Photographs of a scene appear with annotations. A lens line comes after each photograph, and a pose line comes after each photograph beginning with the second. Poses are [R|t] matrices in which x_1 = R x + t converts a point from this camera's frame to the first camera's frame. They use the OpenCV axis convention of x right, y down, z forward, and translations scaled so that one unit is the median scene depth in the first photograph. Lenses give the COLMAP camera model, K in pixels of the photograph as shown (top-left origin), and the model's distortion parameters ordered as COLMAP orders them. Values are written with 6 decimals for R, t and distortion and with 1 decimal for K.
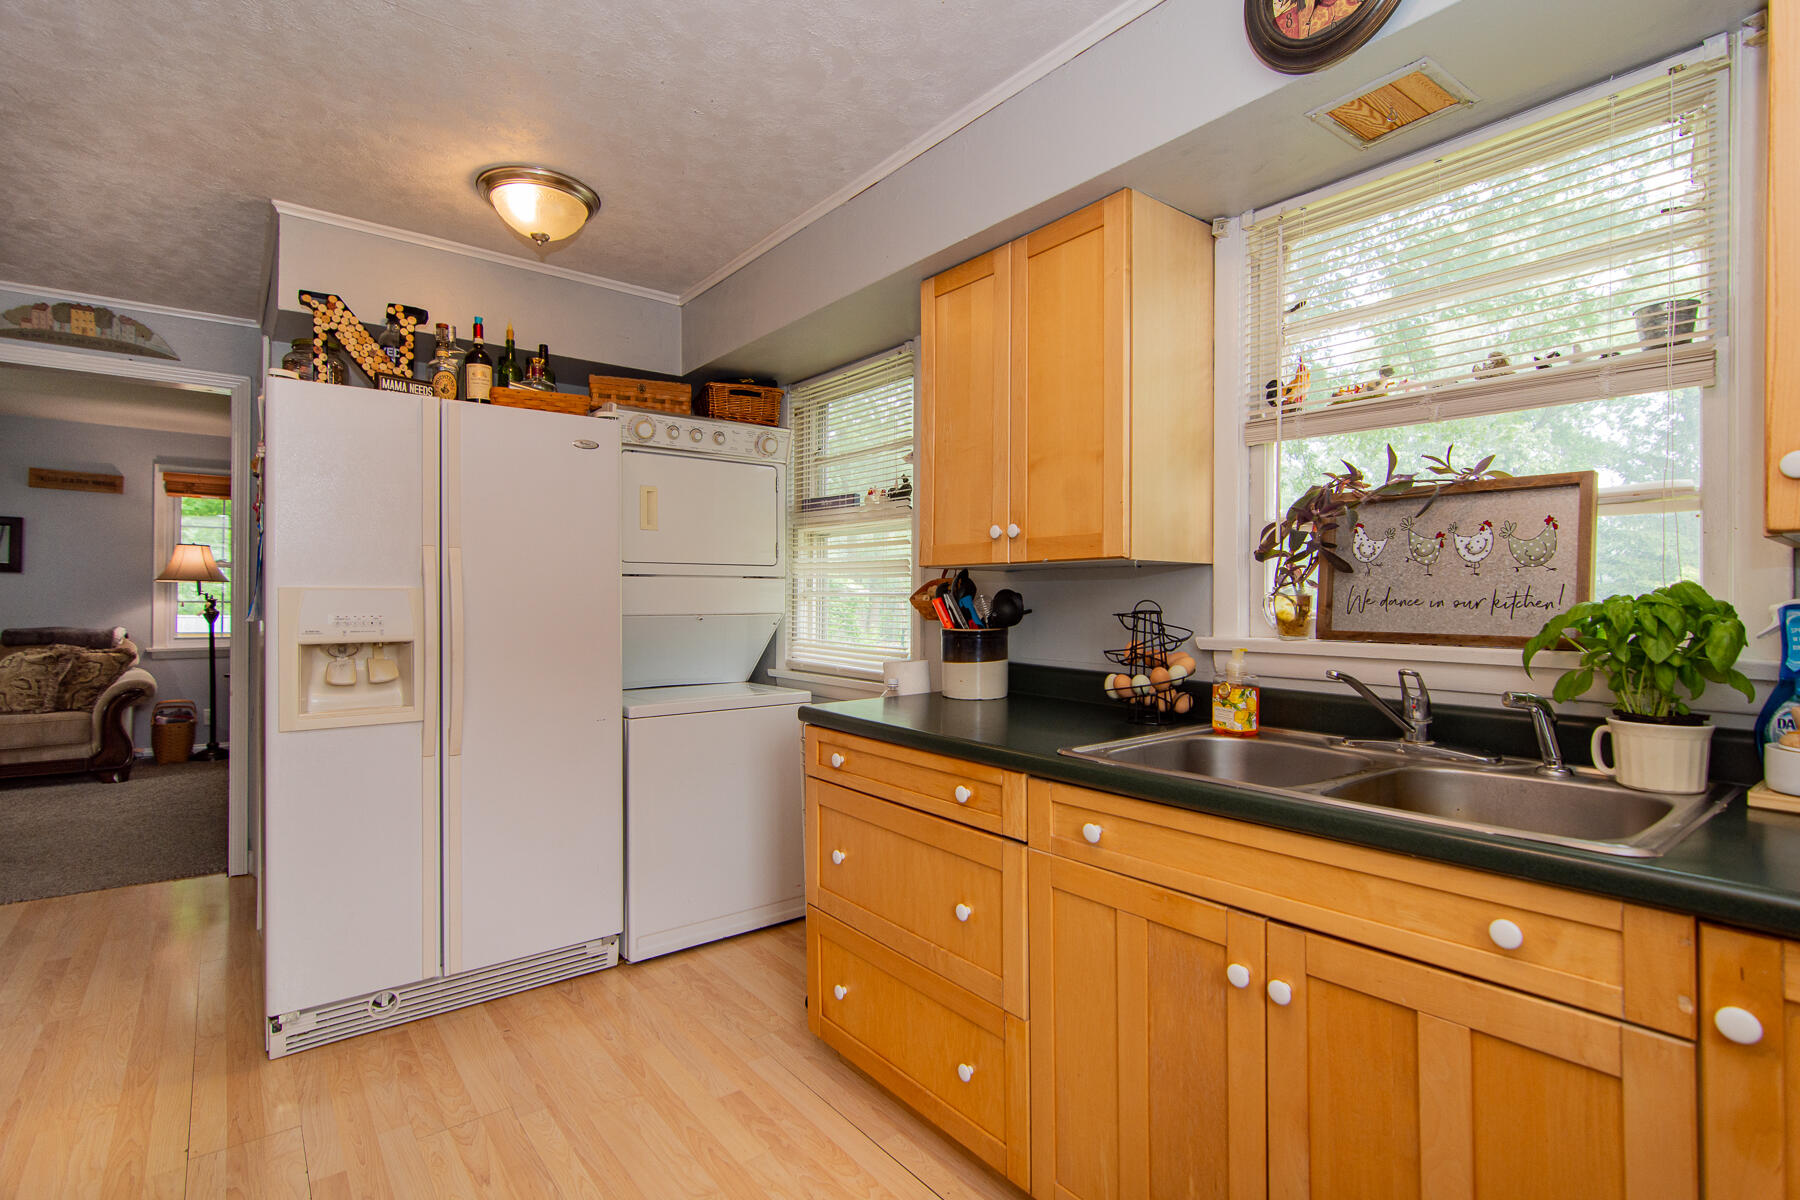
lens RADIAL K [[865.3, 0, 900.0], [0, 865.3, 600.0], [0, 0, 1]] dist [0.000388, 0.001821]
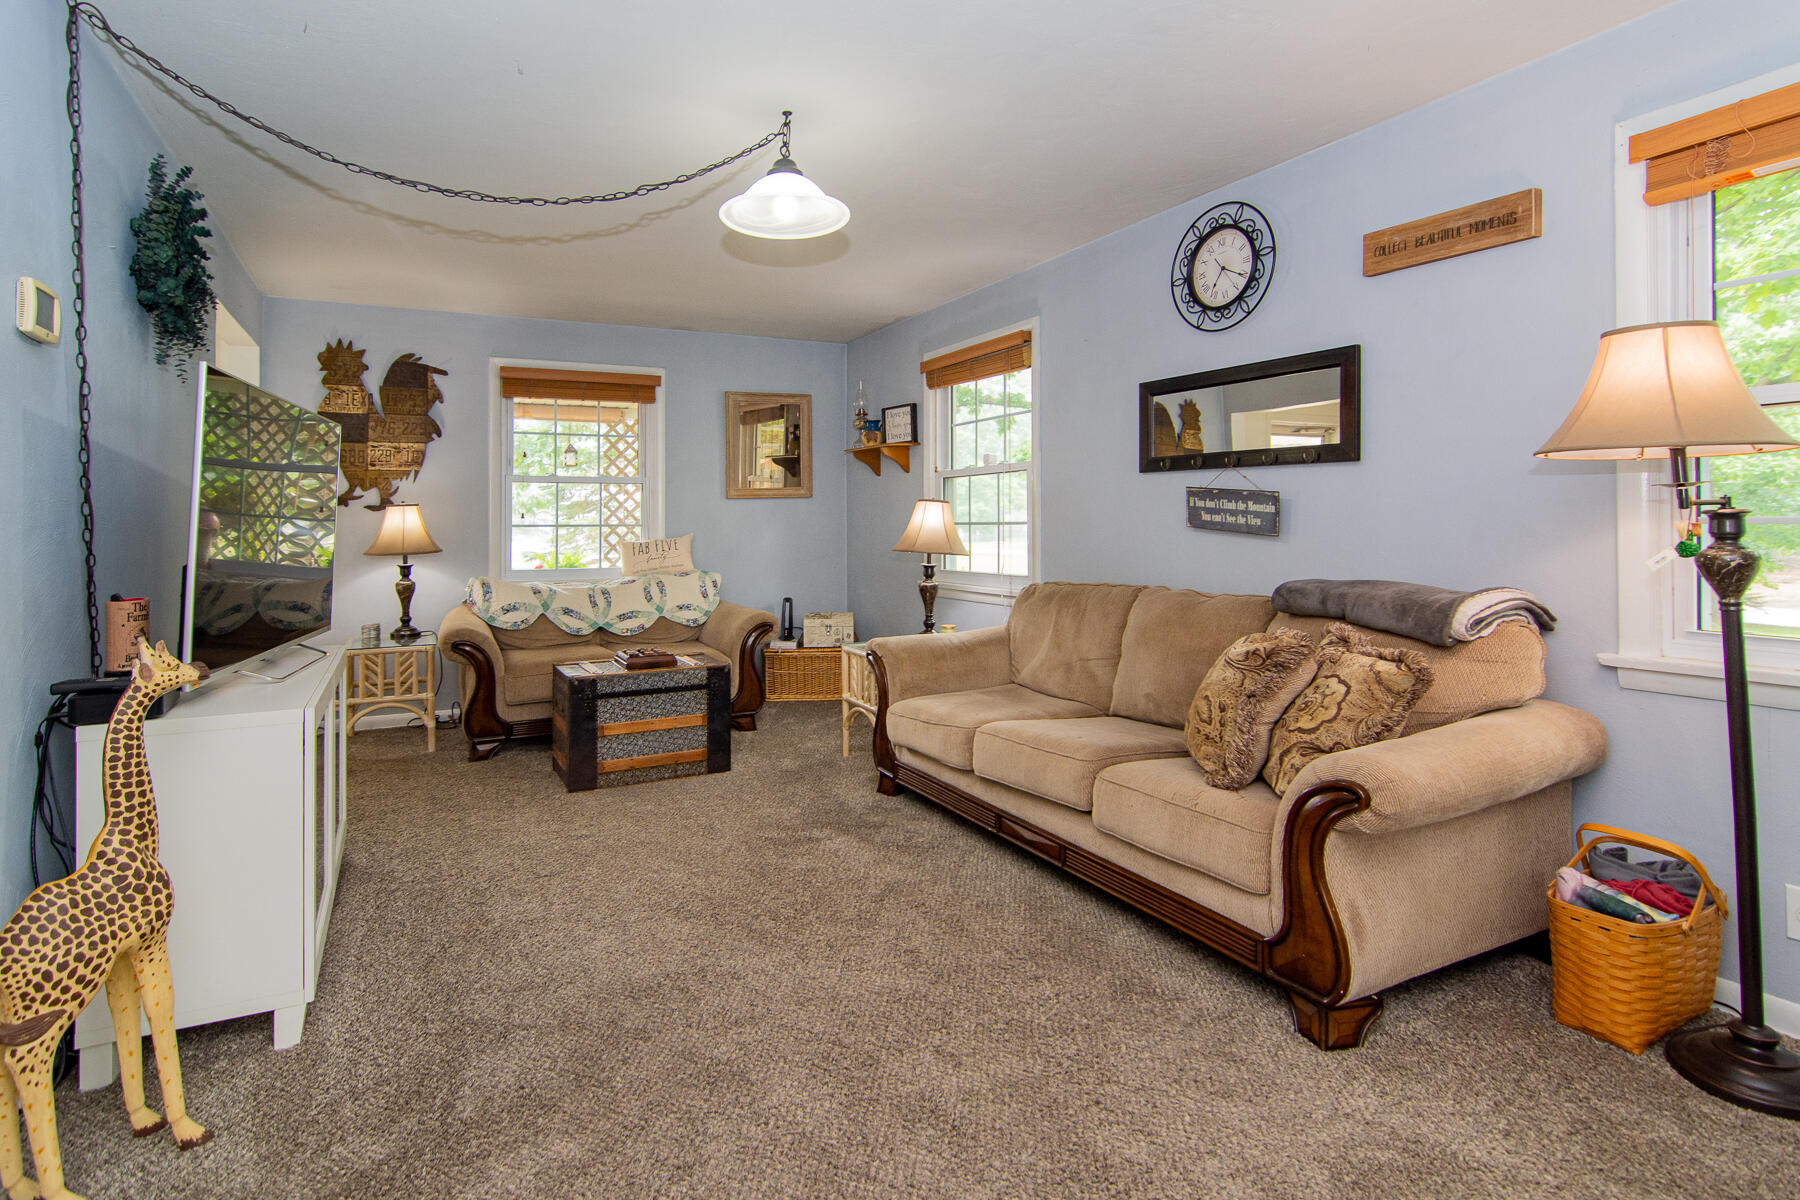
lens RADIAL K [[918.7, 0, 898.9], [0, 918.7, 517.9], [0, 0, 1]] dist [-0.000065, 0.000312]
pose [[-0.181468, -0.001408, -0.983396, -1.822443], [0.007553, 0.999967, -0.002826, -0.001347], [0.983368, -0.007940, -0.181452, 3.256624]]
